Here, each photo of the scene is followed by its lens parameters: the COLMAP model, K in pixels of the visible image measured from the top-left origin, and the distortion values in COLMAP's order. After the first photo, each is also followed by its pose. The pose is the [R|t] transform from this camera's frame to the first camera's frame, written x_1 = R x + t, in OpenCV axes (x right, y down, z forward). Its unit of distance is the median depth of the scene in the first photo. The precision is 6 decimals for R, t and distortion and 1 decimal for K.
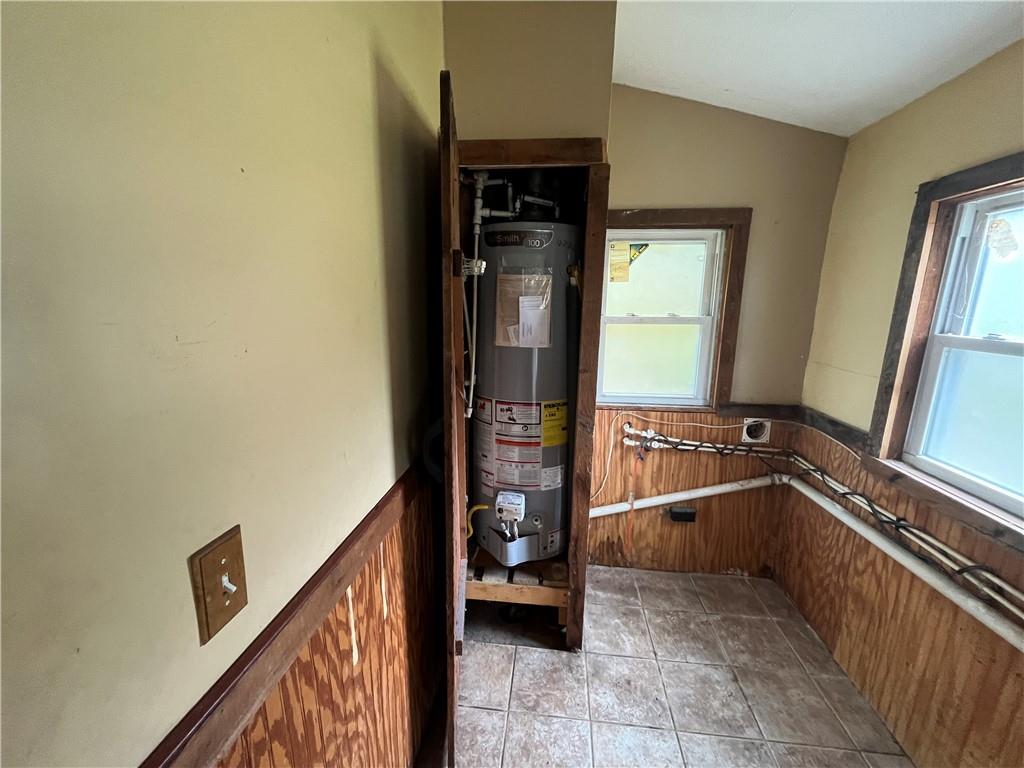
lens RADIAL K [[417.6, 0, 510.5], [0, 417.6, 386.6], [0, 0, 1]] dist [0.000224, 0.000066]
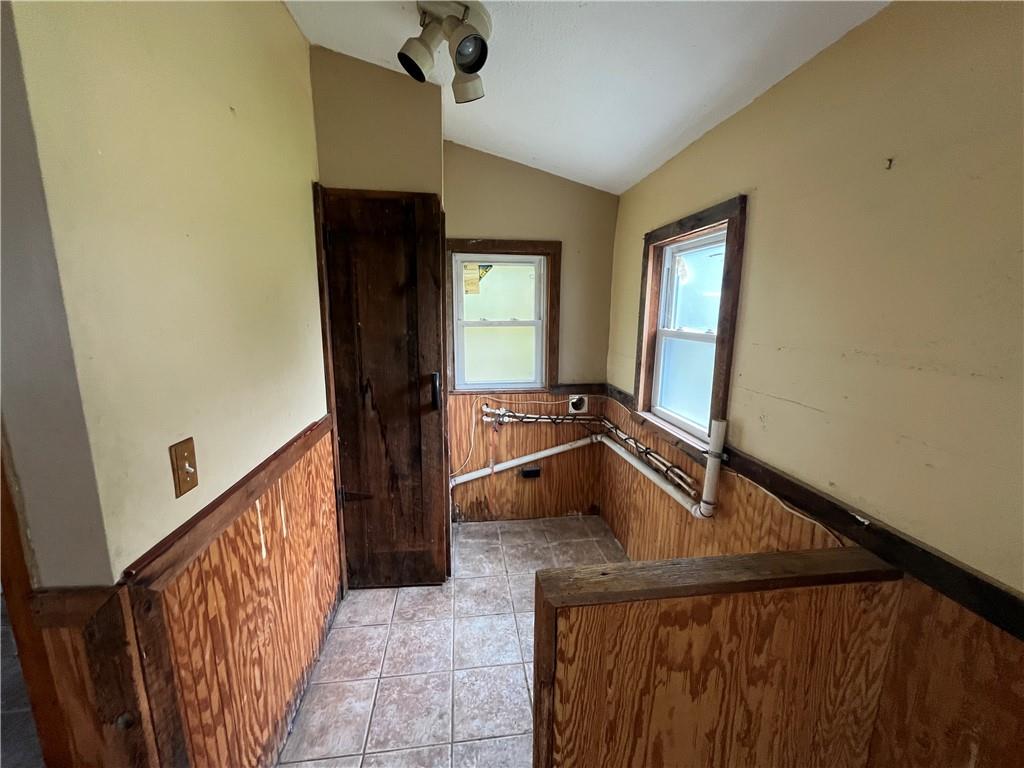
lens RADIAL K [[417.6, 0, 510.5], [0, 417.6, 386.6], [0, 0, 1]] dist [0.000224, 0.000066]
pose [[0.971784, -0.047635, 0.231011, 0.066758], [0.052368, 0.998524, -0.014394, 0.058444], [-0.229985, 0.026085, 0.972845, -0.271160]]
